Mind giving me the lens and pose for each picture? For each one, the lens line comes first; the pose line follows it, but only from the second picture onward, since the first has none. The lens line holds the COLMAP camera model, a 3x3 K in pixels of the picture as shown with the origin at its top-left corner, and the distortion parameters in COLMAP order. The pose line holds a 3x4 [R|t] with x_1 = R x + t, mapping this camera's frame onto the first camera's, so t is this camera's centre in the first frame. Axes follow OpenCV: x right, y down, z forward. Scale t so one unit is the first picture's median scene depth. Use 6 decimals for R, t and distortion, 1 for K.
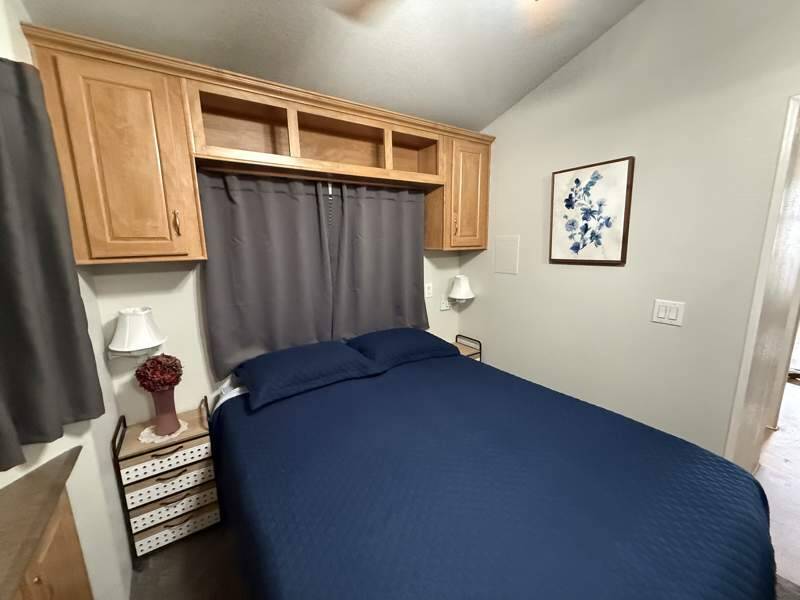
lens RADIAL K [[336.1, 0, 400.0], [0, 336.1, 300.0], [0, 0, 1]] dist [0.009252, 0.000038]
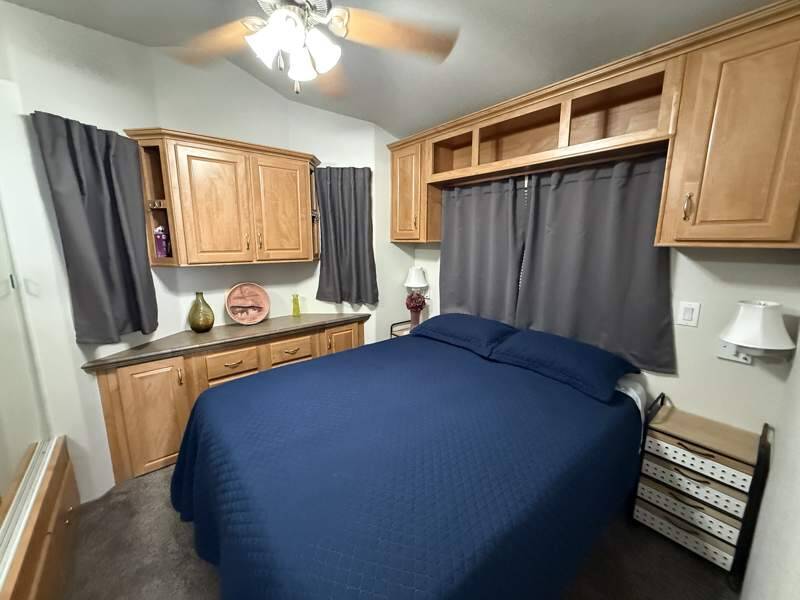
lens RADIAL K [[319.7, 0, 397.5], [0, 319.7, 299.2], [0, 0, 1]] dist [0.000461, 0.000148]
pose [[0.071336, 0.214338, -0.974151, 0.820045], [-0.164129, 0.965849, 0.200493, -0.112180], [0.983856, 0.145584, 0.104079, 0.562026]]
